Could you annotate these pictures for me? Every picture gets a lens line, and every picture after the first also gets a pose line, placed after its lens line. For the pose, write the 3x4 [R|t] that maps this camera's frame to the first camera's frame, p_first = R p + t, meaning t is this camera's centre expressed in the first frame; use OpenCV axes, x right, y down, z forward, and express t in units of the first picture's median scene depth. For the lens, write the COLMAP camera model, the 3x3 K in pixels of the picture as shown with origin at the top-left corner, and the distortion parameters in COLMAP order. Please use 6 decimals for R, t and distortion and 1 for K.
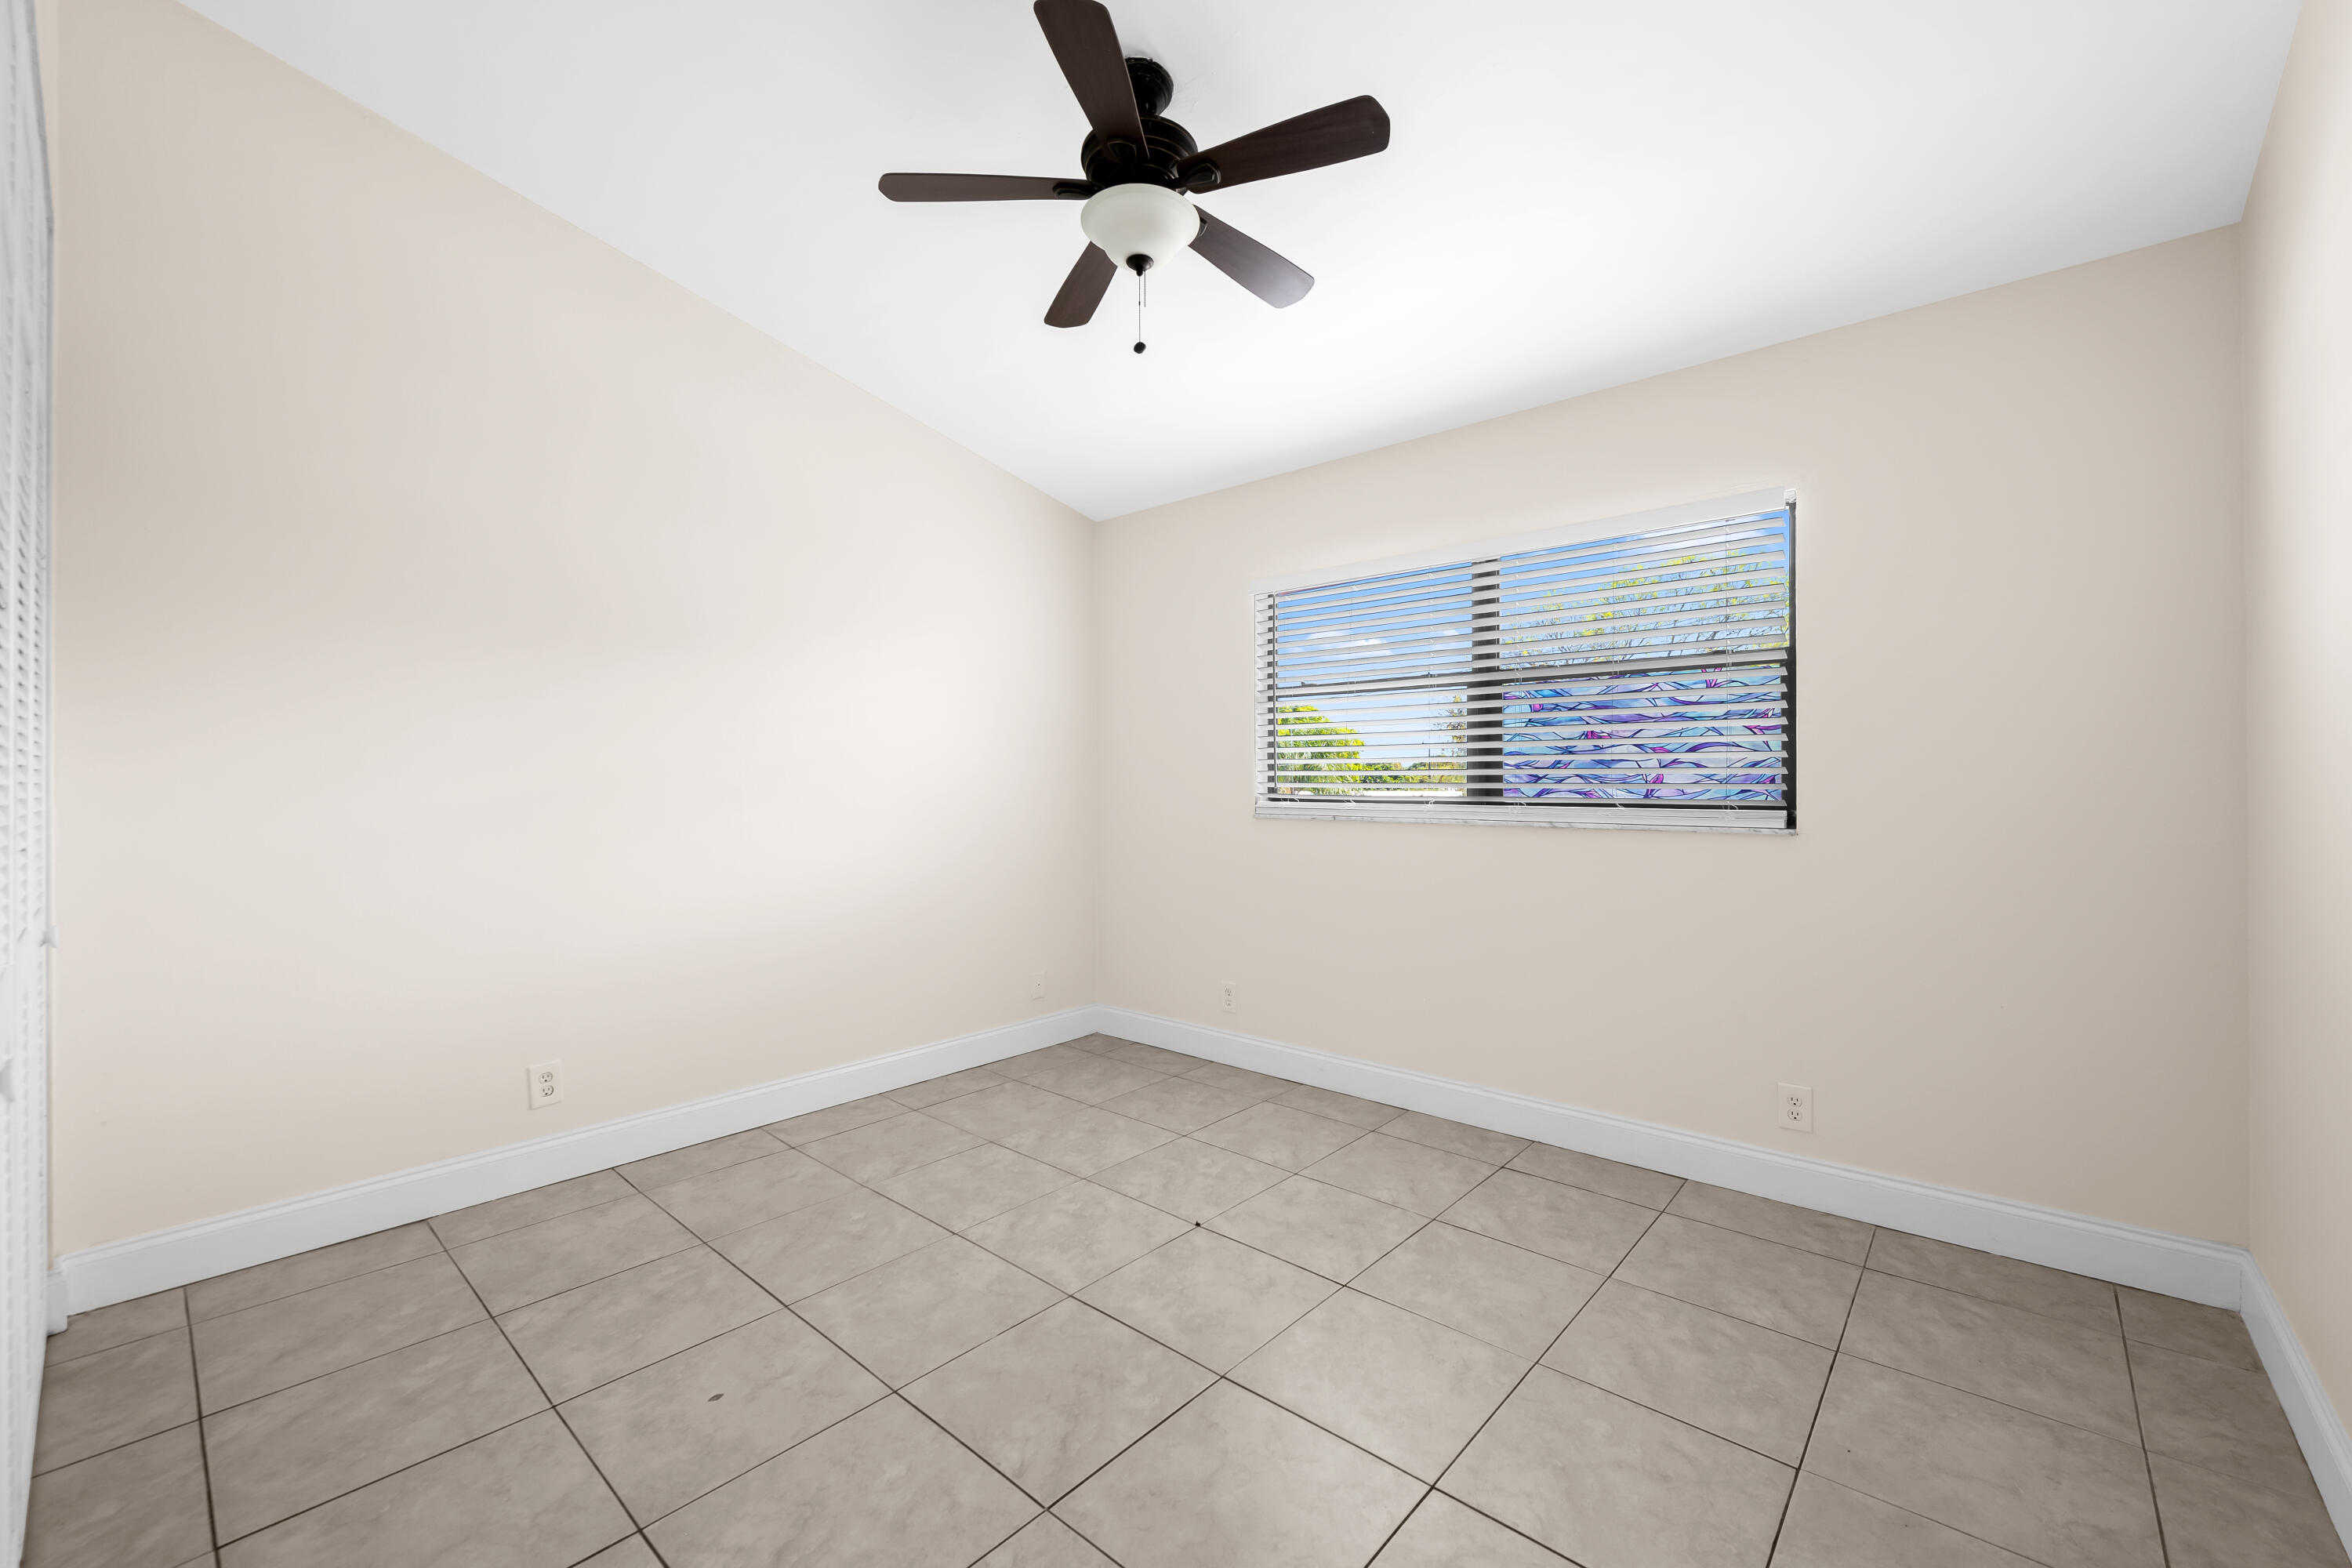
lens RADIAL K [[939.0, 0, 1185.8], [0, 939.0, 783.4], [0, 0, 1]] dist [0.001599, -0.003154]
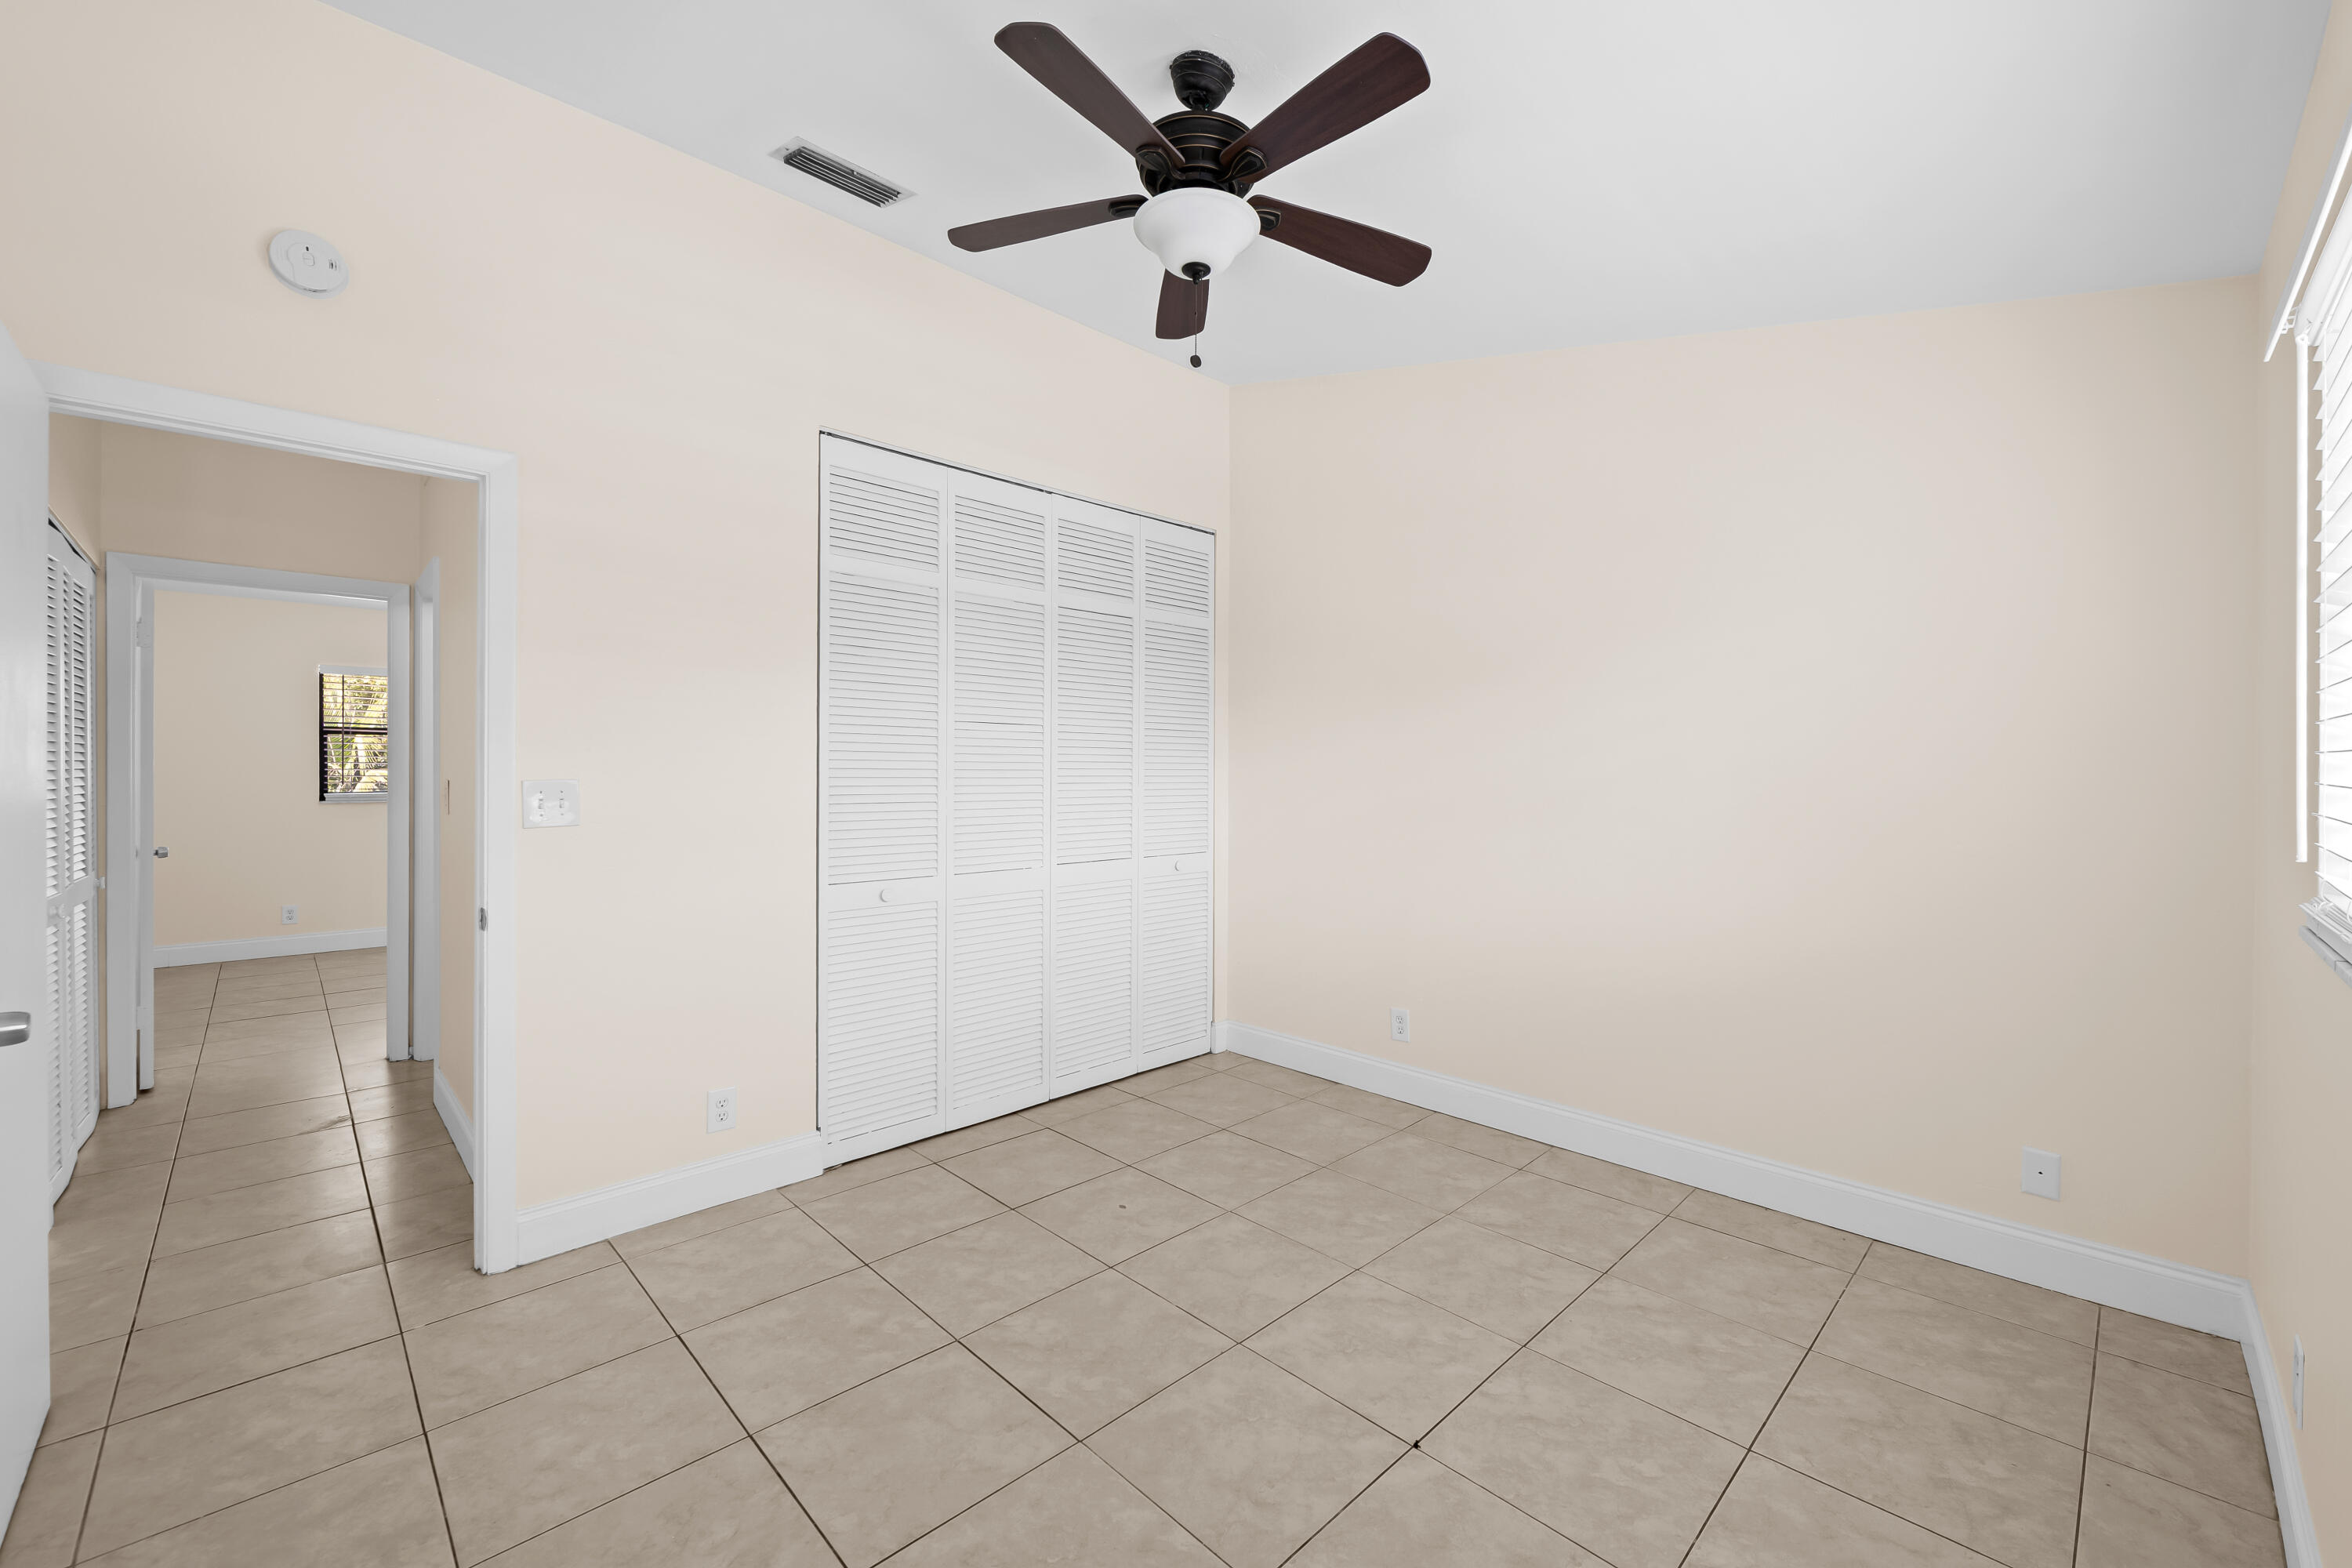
lens RADIAL K [[939.0, 0, 1184.7], [0, 939.0, 776.6], [0, 0, 1]] dist [0.001599, -0.003154]
pose [[-0.075144, 0.007445, -0.997145, 0.688787], [-0.002551, 0.999967, 0.007658, -0.042581], [0.997169, 0.003119, -0.075122, 0.818909]]
